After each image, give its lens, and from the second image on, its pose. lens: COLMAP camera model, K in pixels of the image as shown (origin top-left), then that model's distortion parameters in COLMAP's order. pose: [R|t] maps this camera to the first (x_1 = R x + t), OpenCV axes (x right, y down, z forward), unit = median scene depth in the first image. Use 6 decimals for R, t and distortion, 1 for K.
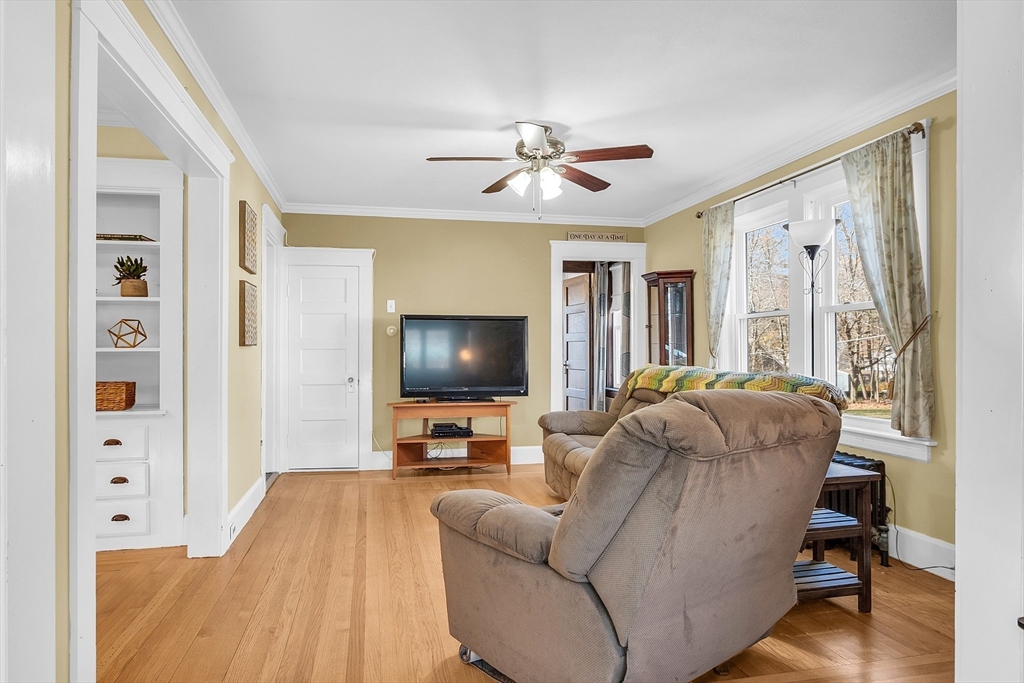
lens RADIAL K [[620.0, 0, 510.2], [0, 620.0, 347.4], [0, 0, 1]] dist [-0.021778, 0.000971]
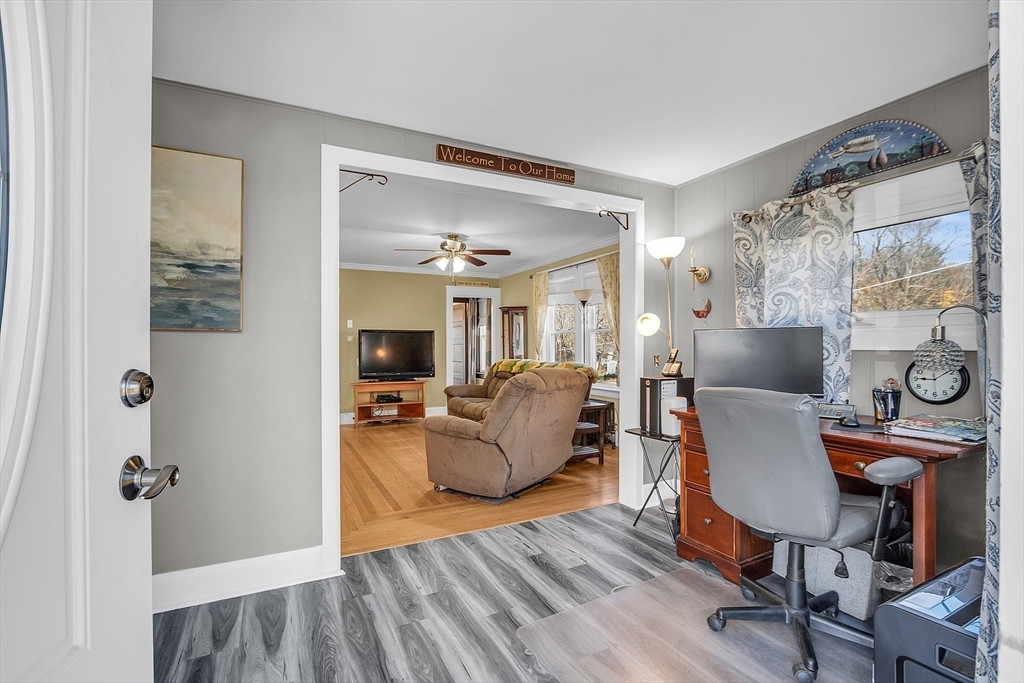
lens RADIAL K [[448.8, 0, 544.3], [0, 448.8, 346.8], [0, 0, 1]] dist [-0.014118, -0.000062]
pose [[0.942938, 0.000036, 0.332967, -0.112045], [-0.000929, 0.999996, 0.002521, -0.010170], [-0.332966, -0.002686, 0.942935, -0.303850]]
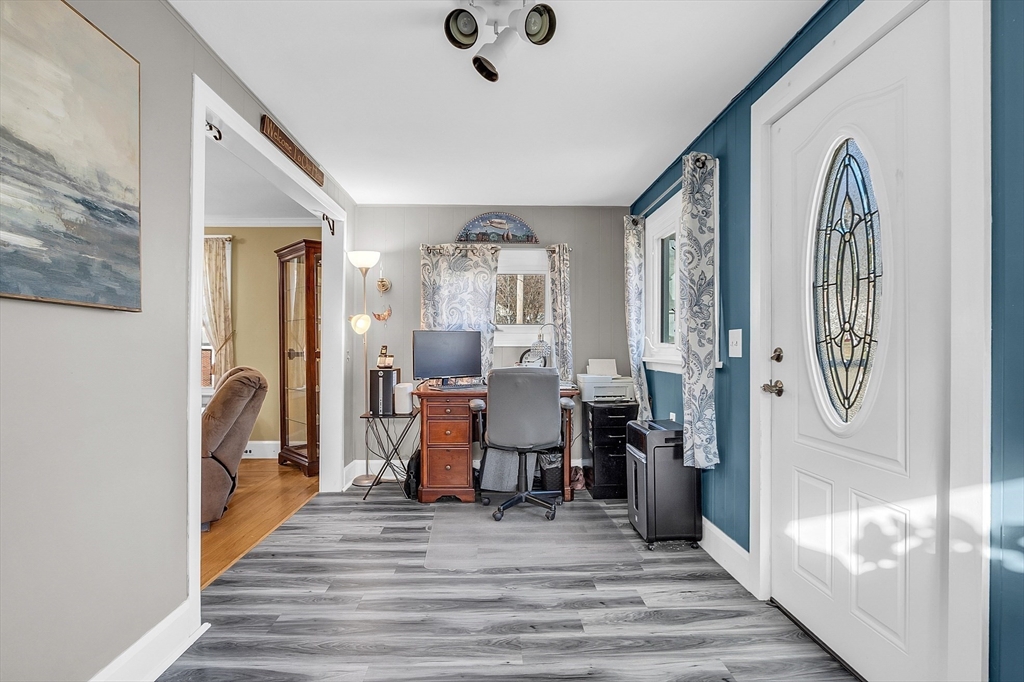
lens RADIAL K [[467.0, 0, 507.3], [0, 467.0, 345.4], [0, 0, 1]] dist [-0.013449, 0.000335]
pose [[0.164028, 0.007111, 0.986430, -0.478850], [-0.004185, 0.999970, -0.006512, -0.001492], [-0.986447, -0.003060, 0.164053, -0.106937]]
